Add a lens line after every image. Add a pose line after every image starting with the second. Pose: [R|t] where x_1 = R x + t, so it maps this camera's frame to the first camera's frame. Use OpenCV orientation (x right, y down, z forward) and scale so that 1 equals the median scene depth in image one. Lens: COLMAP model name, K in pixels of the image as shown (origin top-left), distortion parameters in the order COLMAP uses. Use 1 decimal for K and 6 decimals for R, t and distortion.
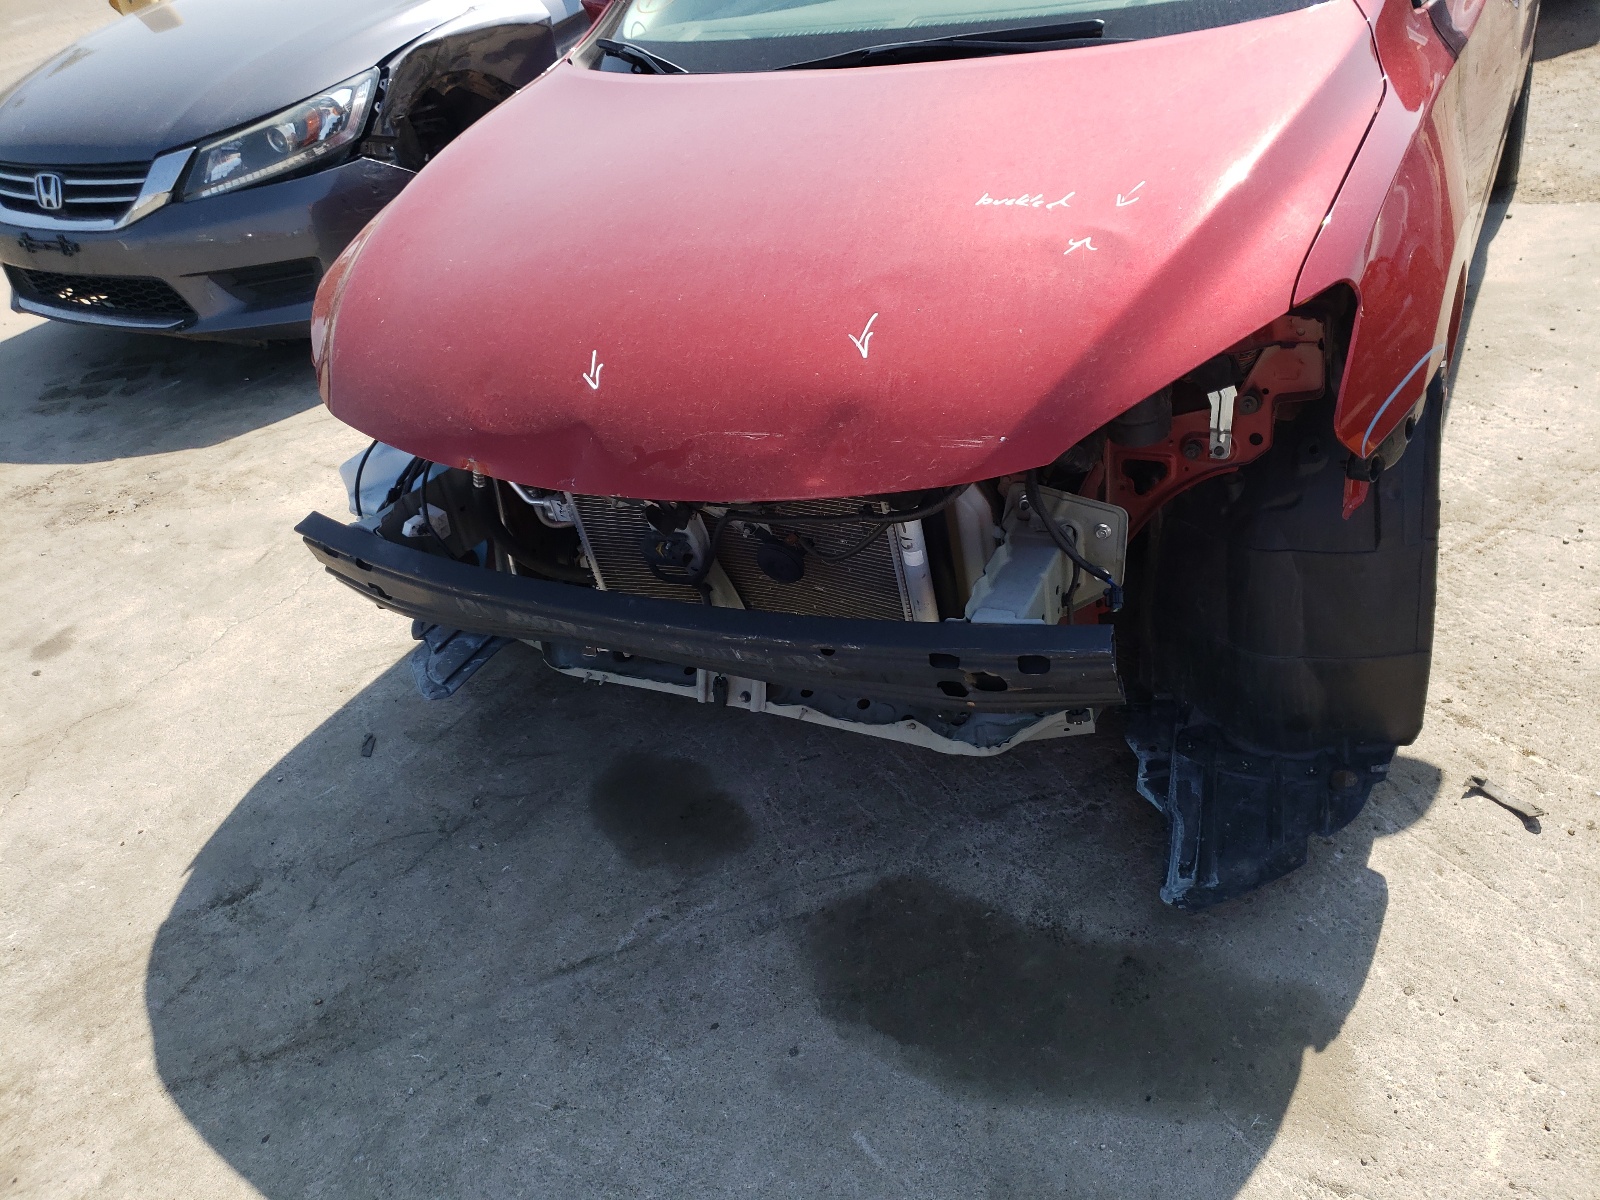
lens RADIAL K [[1267.9, 0, 813.9], [0, 1267.9, 572.7], [0, 0, 1]] dist [0.026336, -0.001844]
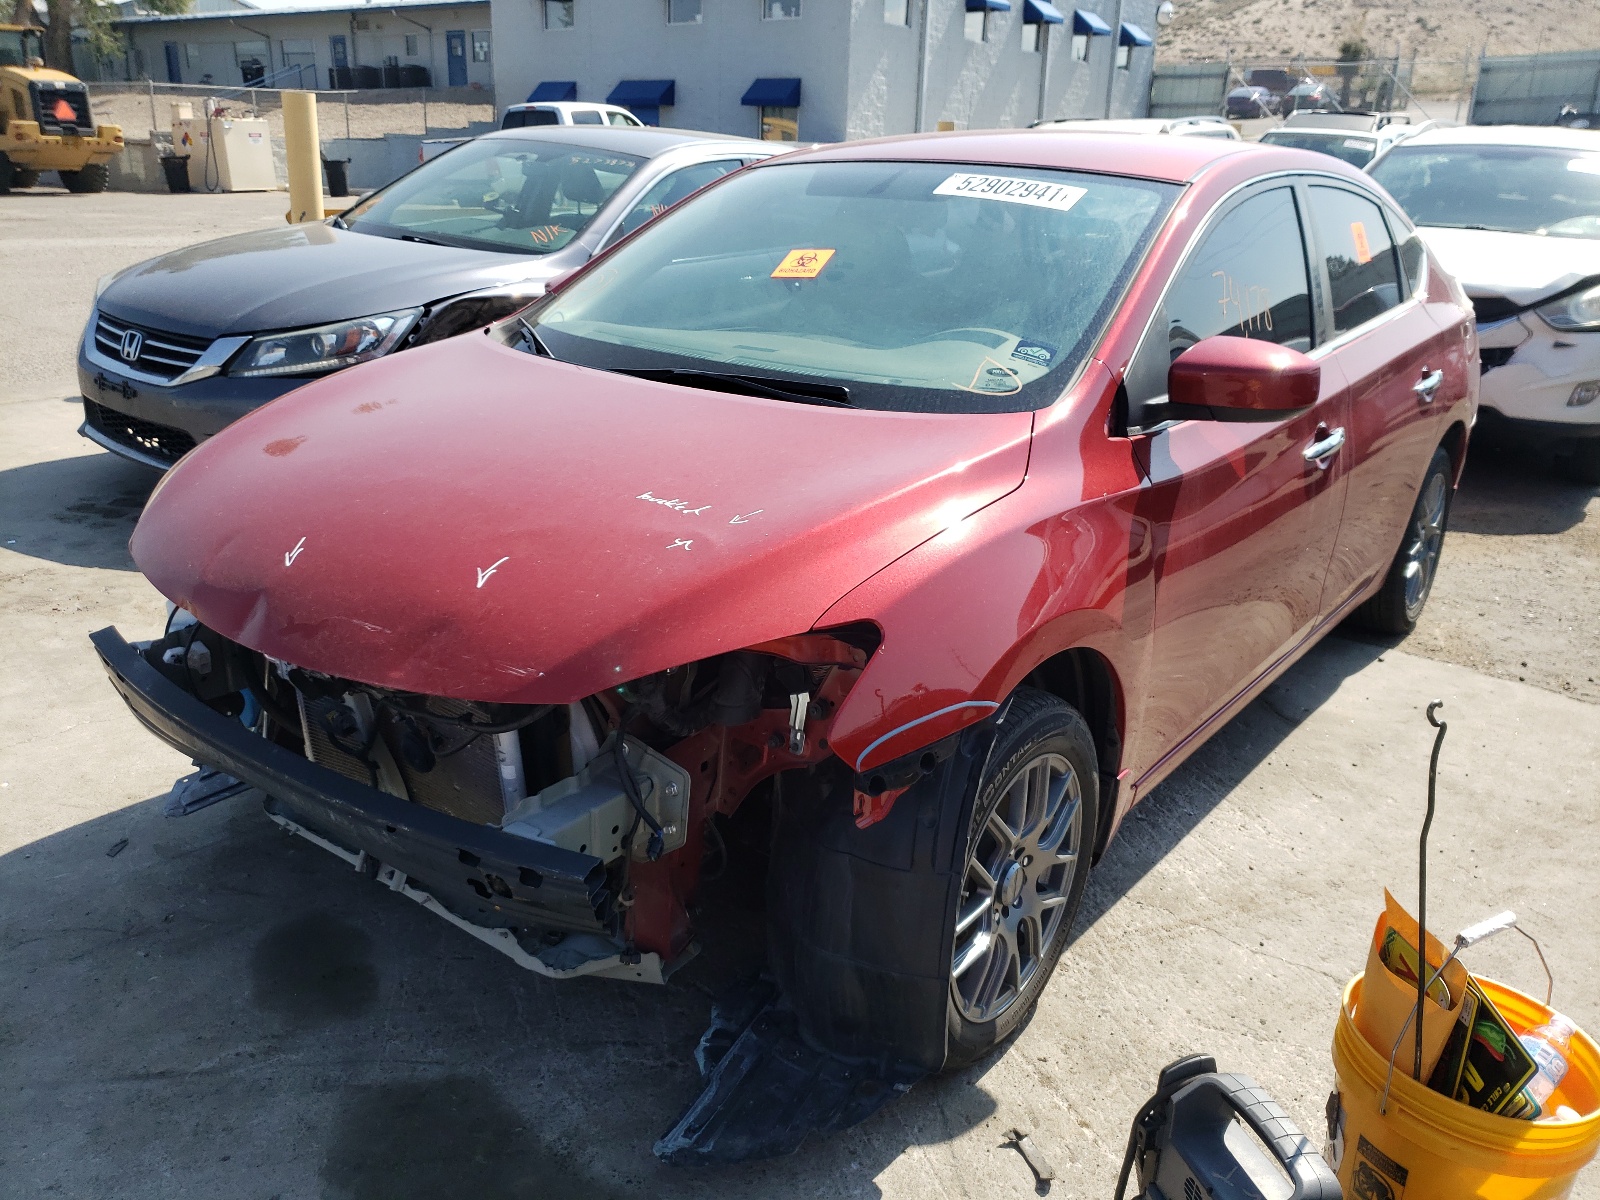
lens RADIAL K [[1269.3, 0, 800.0], [0, 1269.3, 600.0], [0, 0, 1]] dist [0.011139, 0.006620]
pose [[0.965693, 0.233762, -0.113104, 0.360003], [-0.252365, 0.947470, -0.196500, 0.000091], [0.061229, 0.218303, 0.973958, -0.106301]]
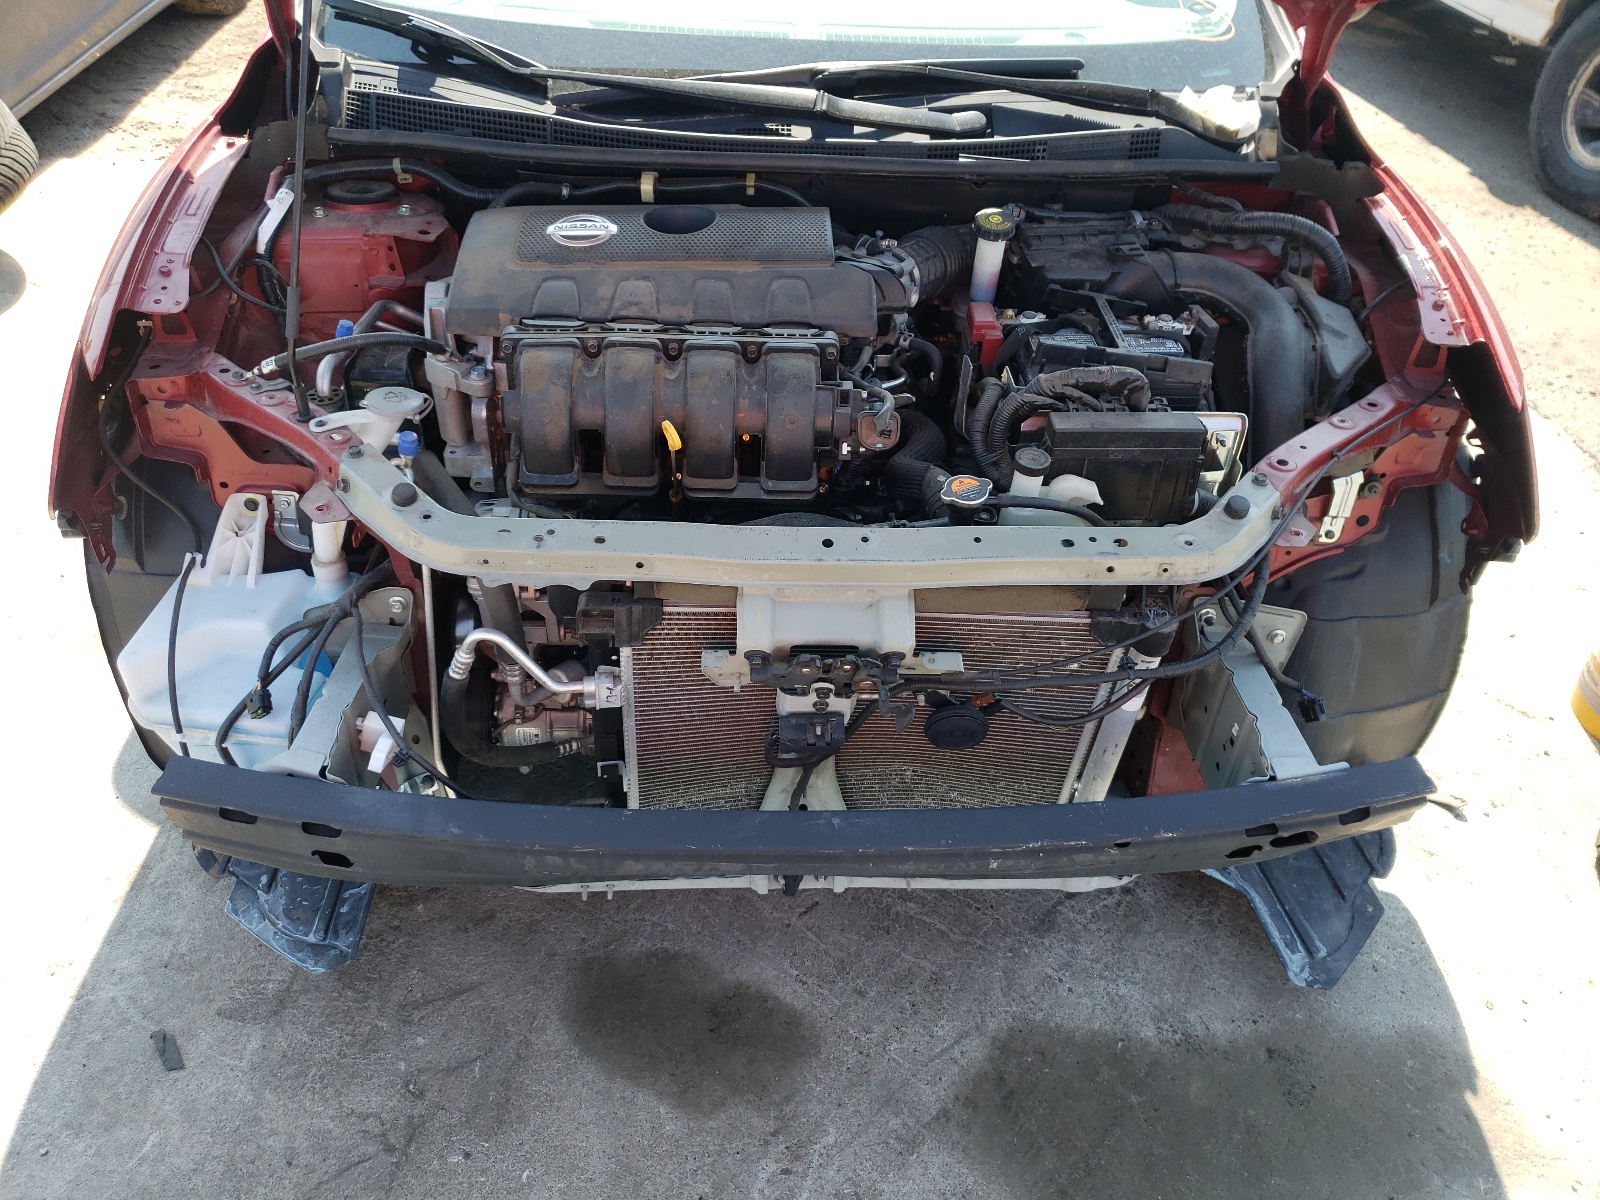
lens RADIAL K [[1267.9, 0, 813.9], [0, 1267.9, 572.7], [0, 0, 1]] dist [0.026336, -0.001844]
pose [[0.847764, -0.134598, 0.513010, -0.455732], [0.103682, 0.990658, 0.088580, -0.167633], [-0.520140, -0.021905, 0.853800, 0.312263]]
